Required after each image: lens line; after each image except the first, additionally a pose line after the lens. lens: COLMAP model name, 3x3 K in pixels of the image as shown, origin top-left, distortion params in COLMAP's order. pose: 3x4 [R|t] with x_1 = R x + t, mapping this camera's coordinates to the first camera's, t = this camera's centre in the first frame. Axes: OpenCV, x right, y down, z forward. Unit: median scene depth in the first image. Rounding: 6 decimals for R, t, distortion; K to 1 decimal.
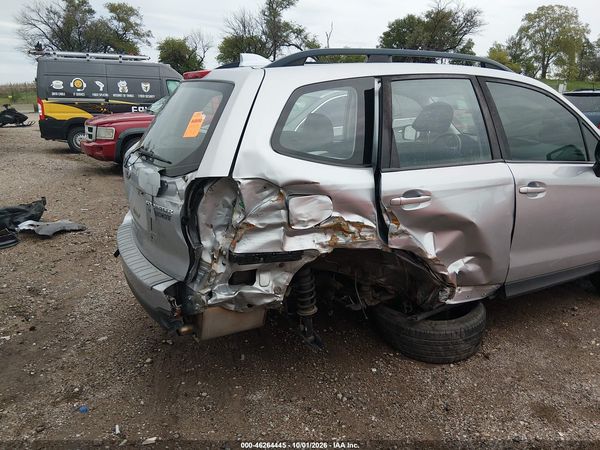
lens RADIAL K [[450.9, 0, 300.0], [0, 450.9, 225.0], [0, 0, 1]] dist [0.061943, -0.097764]
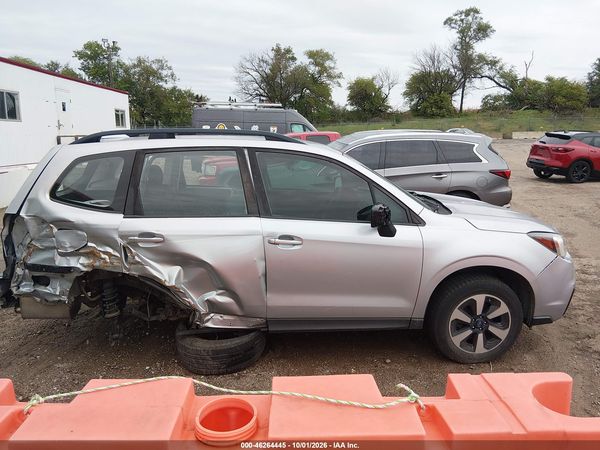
lens RADIAL K [[450.9, 0, 300.0], [0, 450.9, 225.0], [0, 0, 1]] dist [0.061943, -0.097764]
pose [[0.914958, 0.075662, -0.396393, 1.046015], [-0.102842, 0.993552, -0.047736, -0.070976], [0.390225, 0.084442, 0.916839, -0.065353]]
